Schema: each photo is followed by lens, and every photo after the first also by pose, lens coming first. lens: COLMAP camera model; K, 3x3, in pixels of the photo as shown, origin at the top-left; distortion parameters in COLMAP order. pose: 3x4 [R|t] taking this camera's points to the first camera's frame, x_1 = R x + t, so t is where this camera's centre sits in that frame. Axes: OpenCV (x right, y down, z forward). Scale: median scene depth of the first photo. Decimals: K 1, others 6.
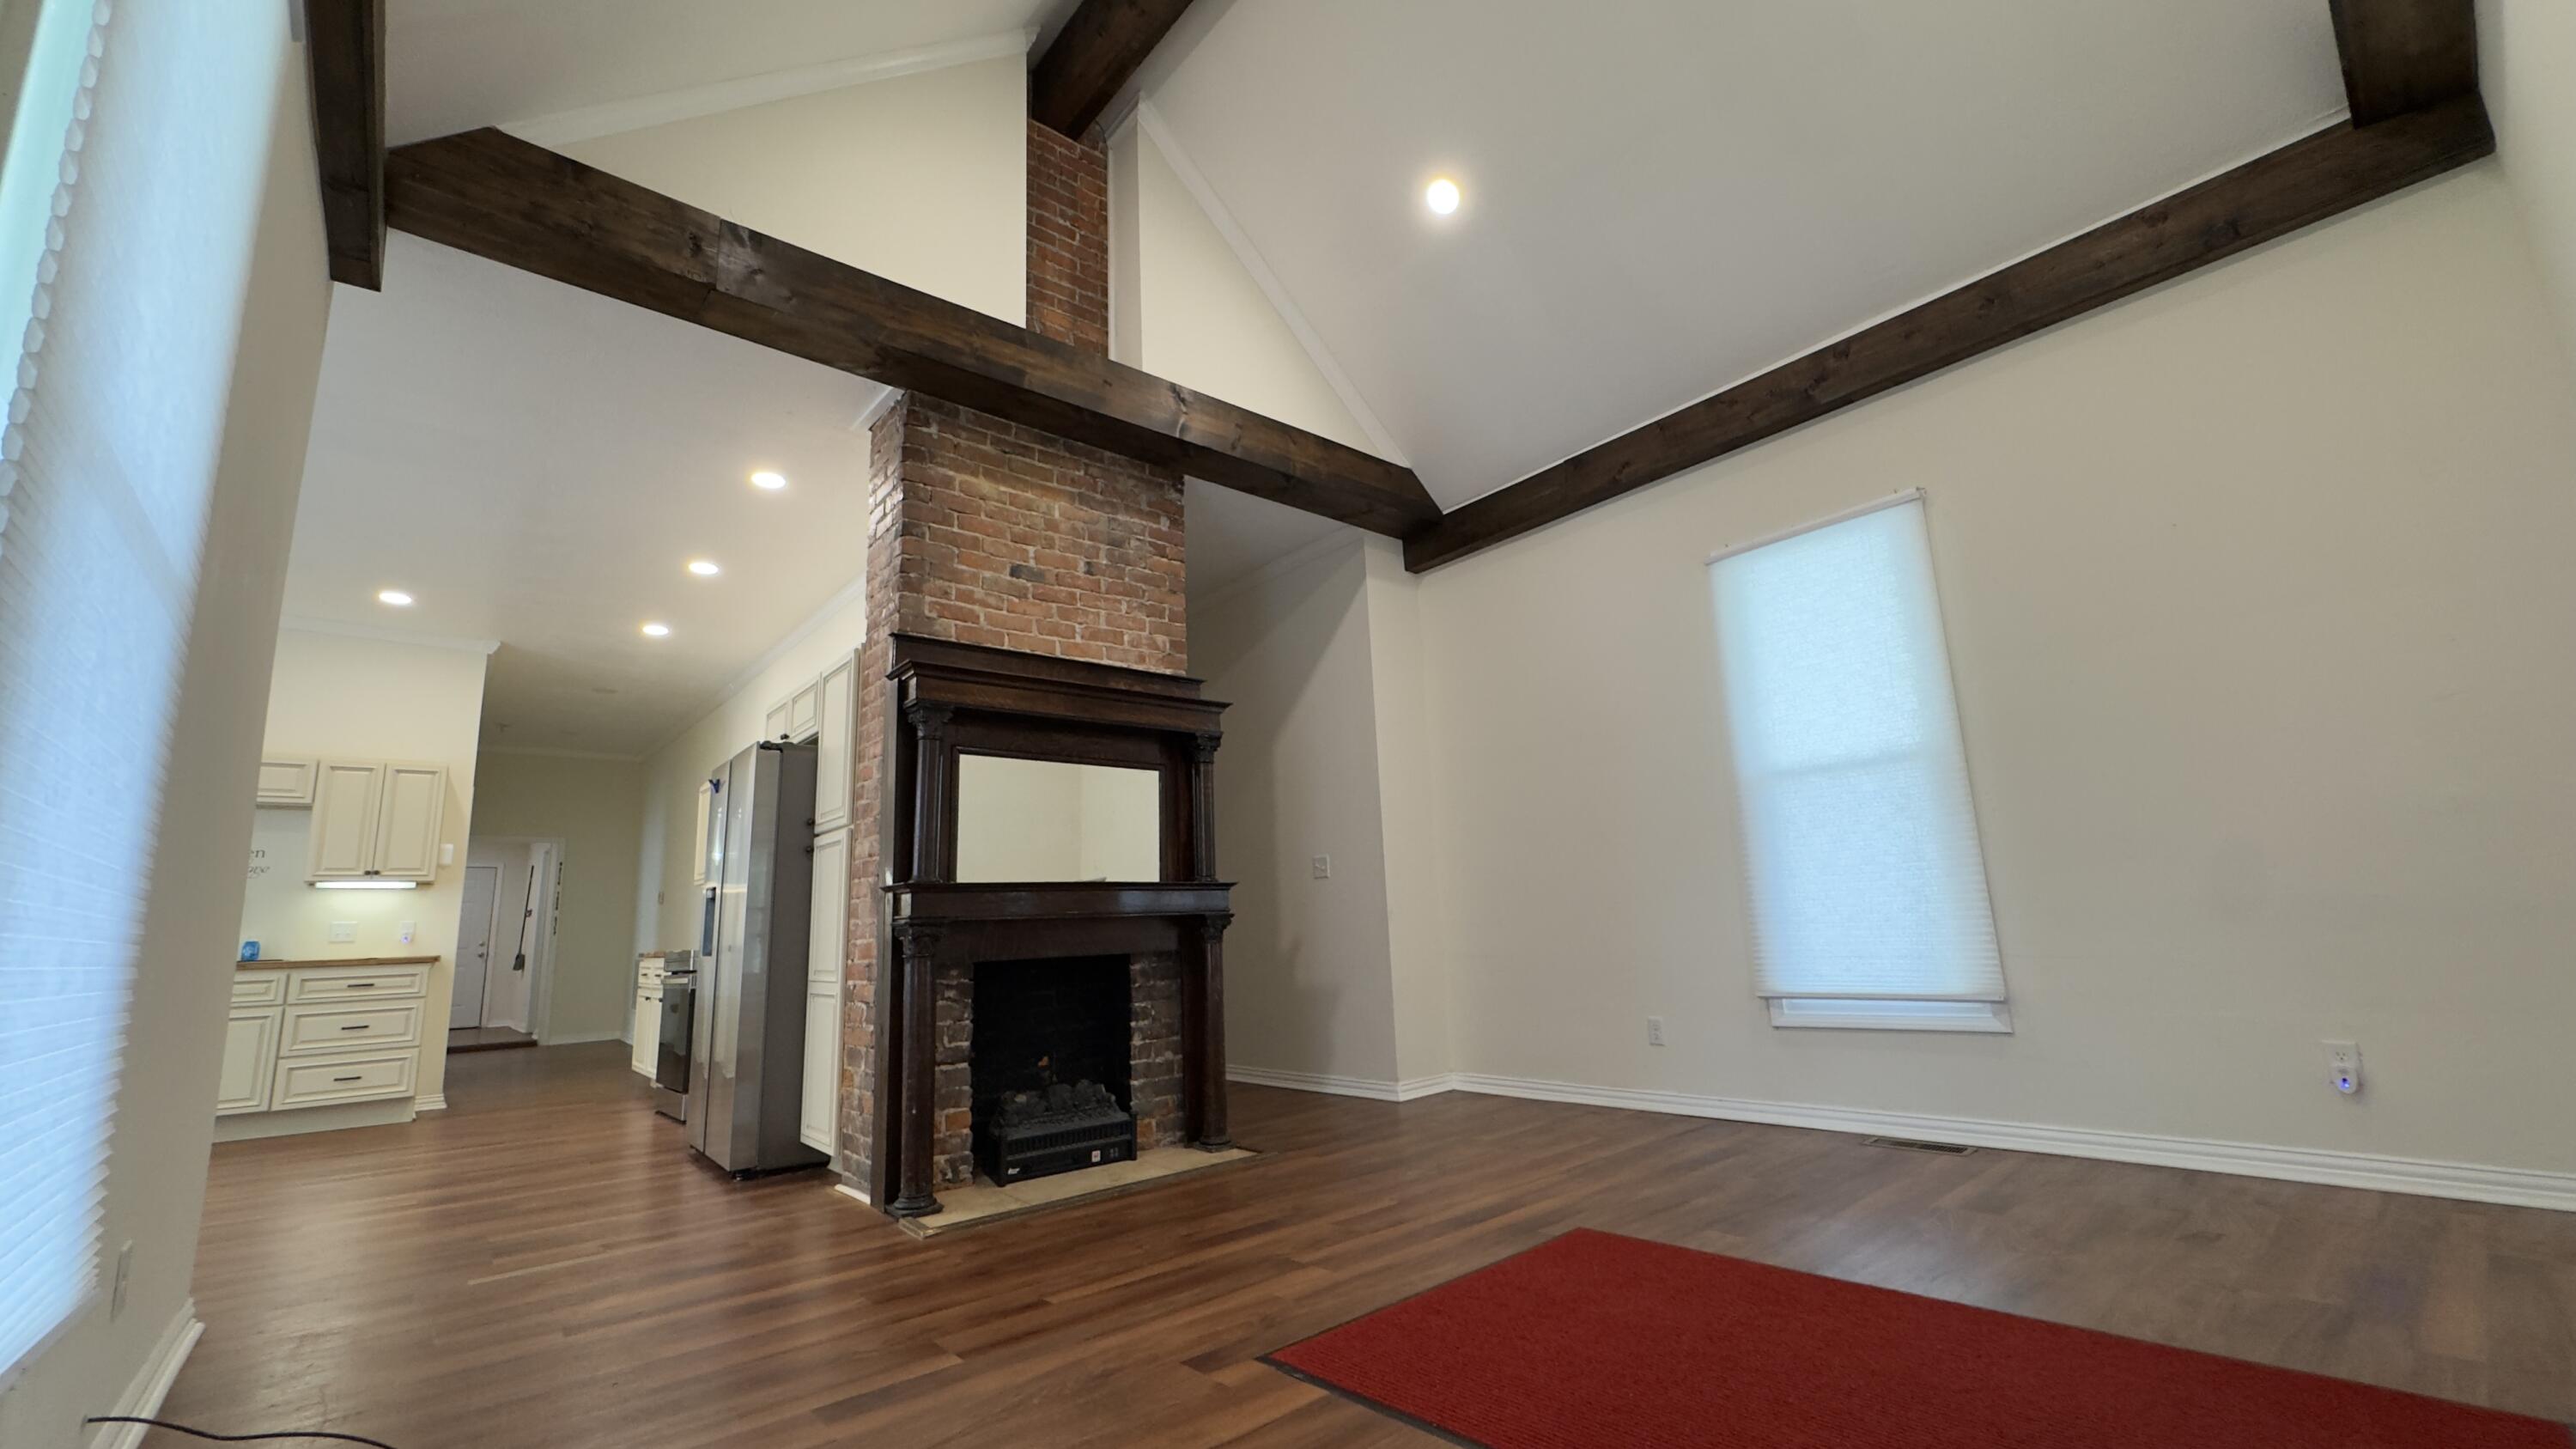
lens RADIAL K [[1026.2, 0, 1288.0], [0, 1026.2, 724.5], [0, 0, 1]] dist [-0.003415, -0.000534]
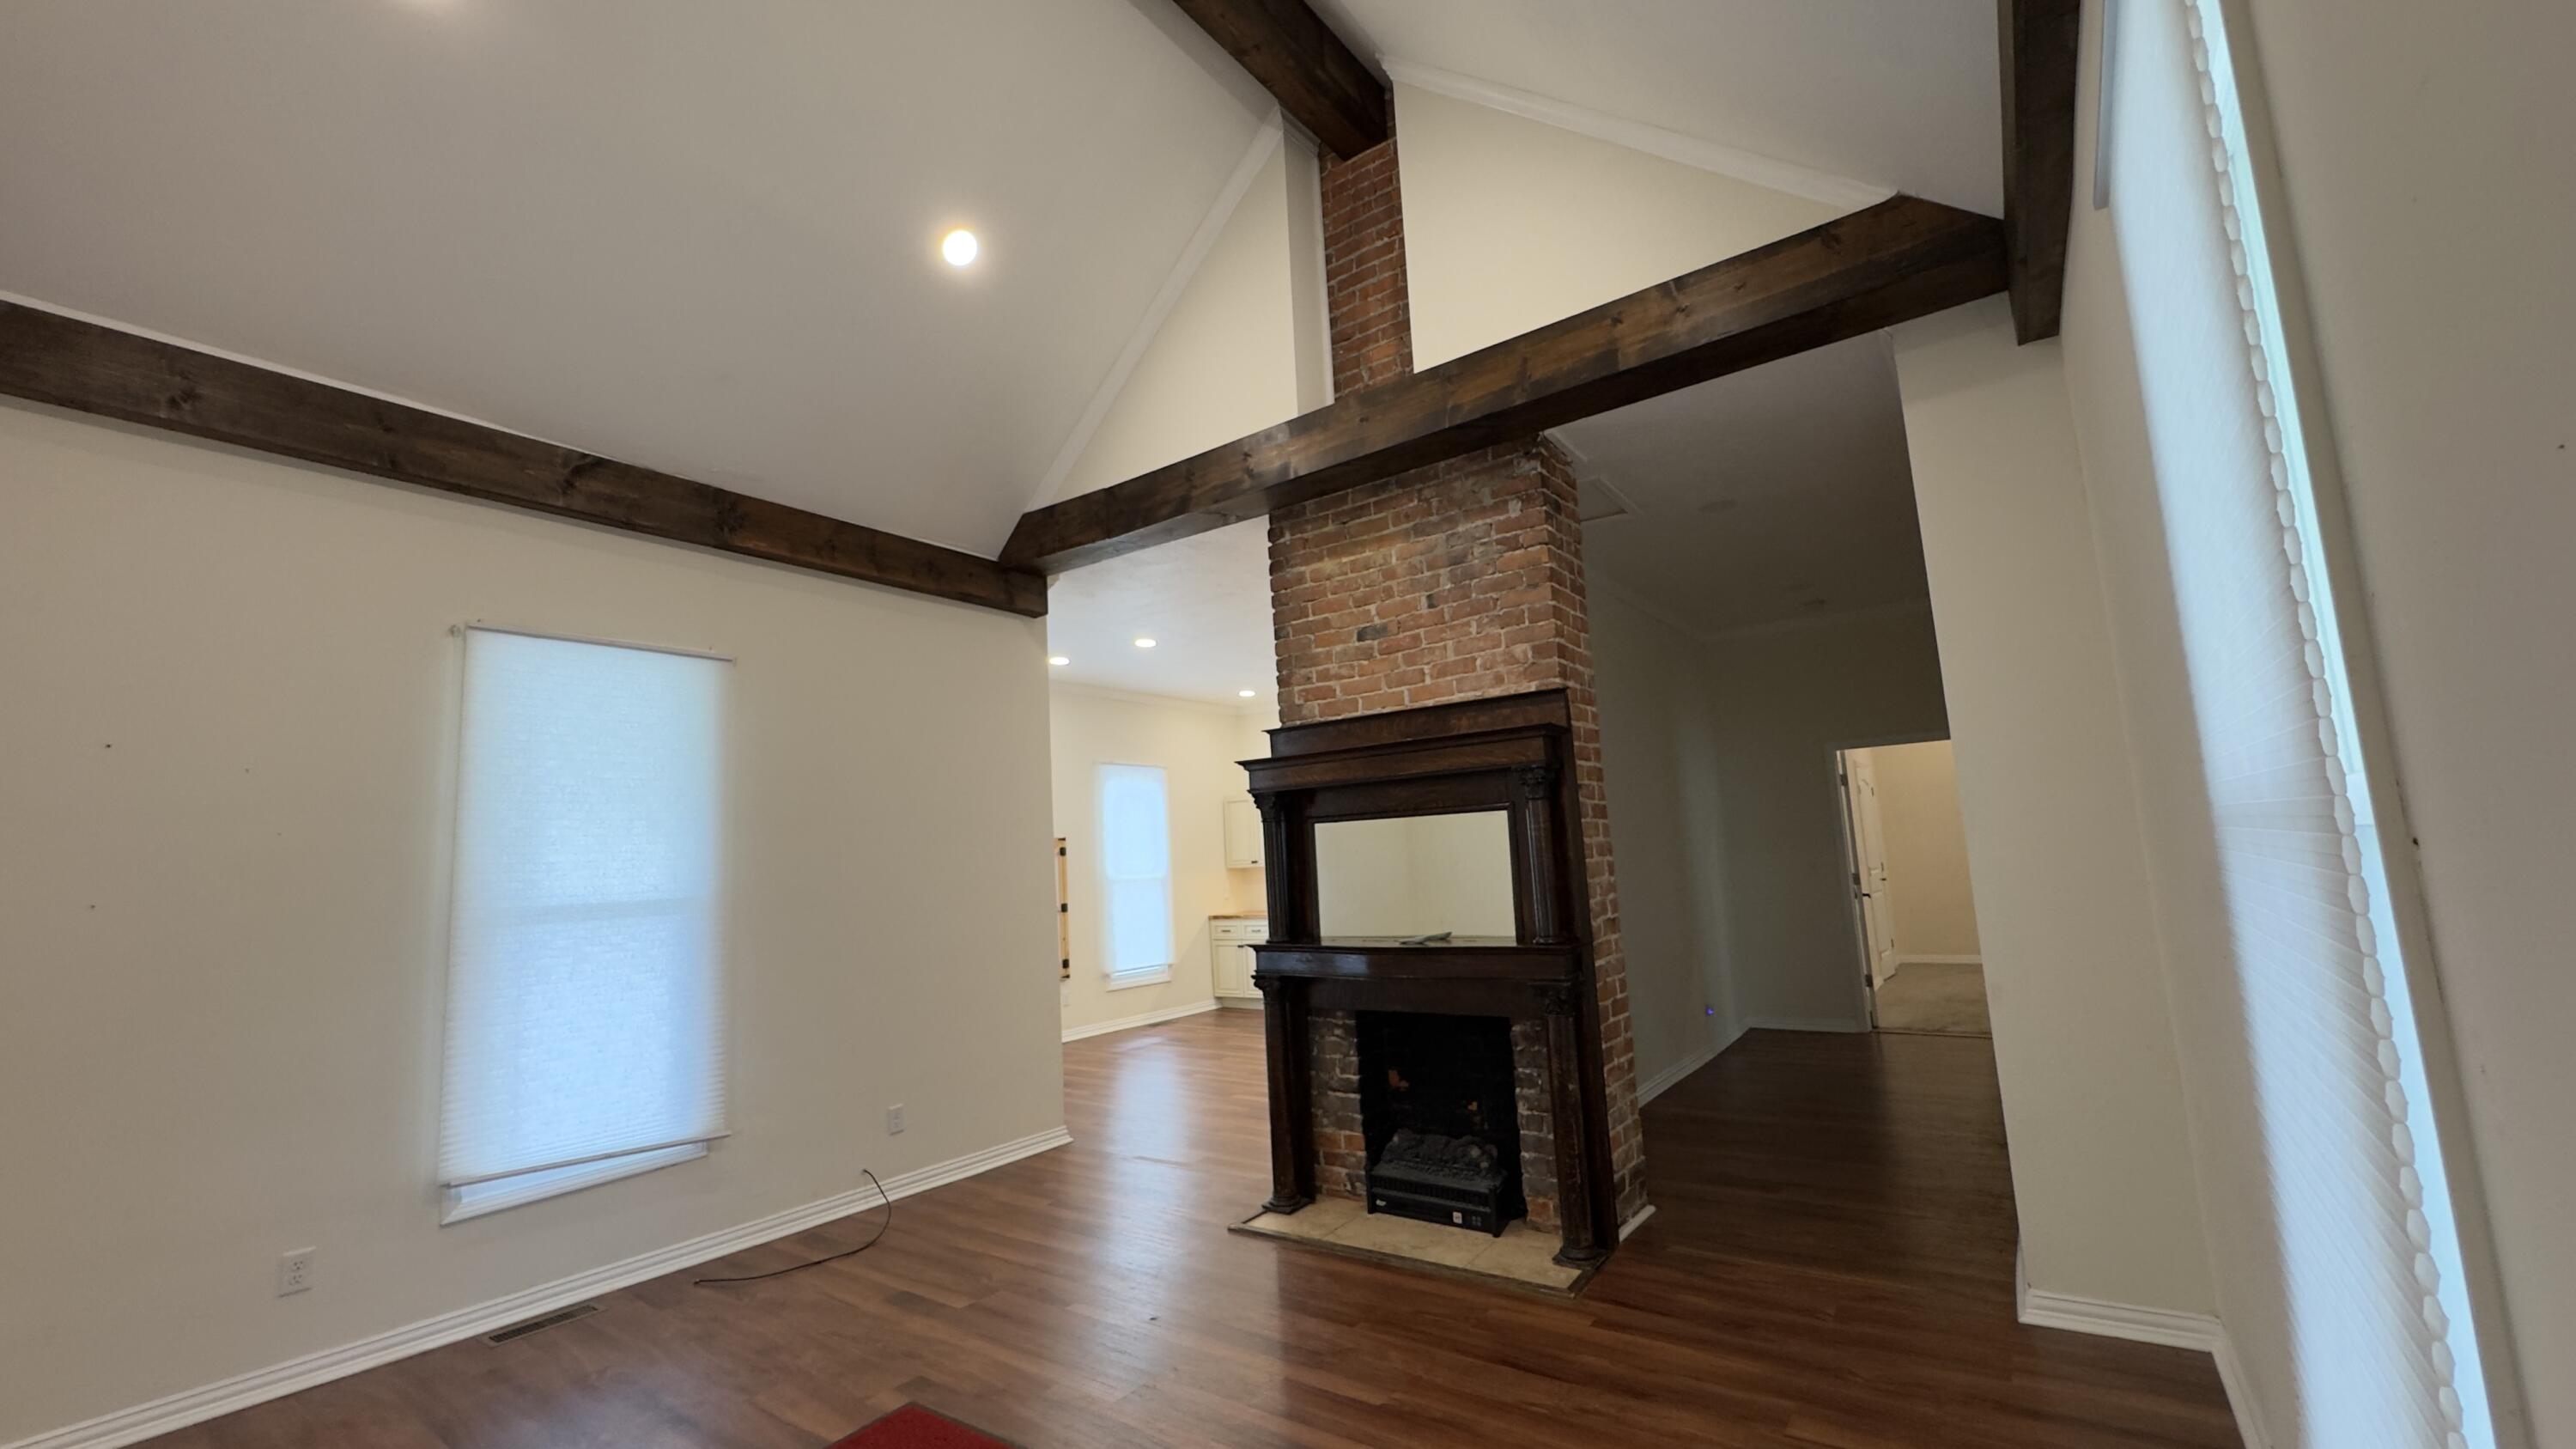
lens RADIAL K [[1026.2, 0, 1288.0], [0, 1026.2, 724.5], [0, 0, 1]] dist [-0.003415, -0.000534]
pose [[0.235984, -0.099267, -0.966673, 0.708593], [0.230923, 0.972002, -0.043441, -0.032266], [0.943921, -0.212976, 0.252300, 0.637843]]
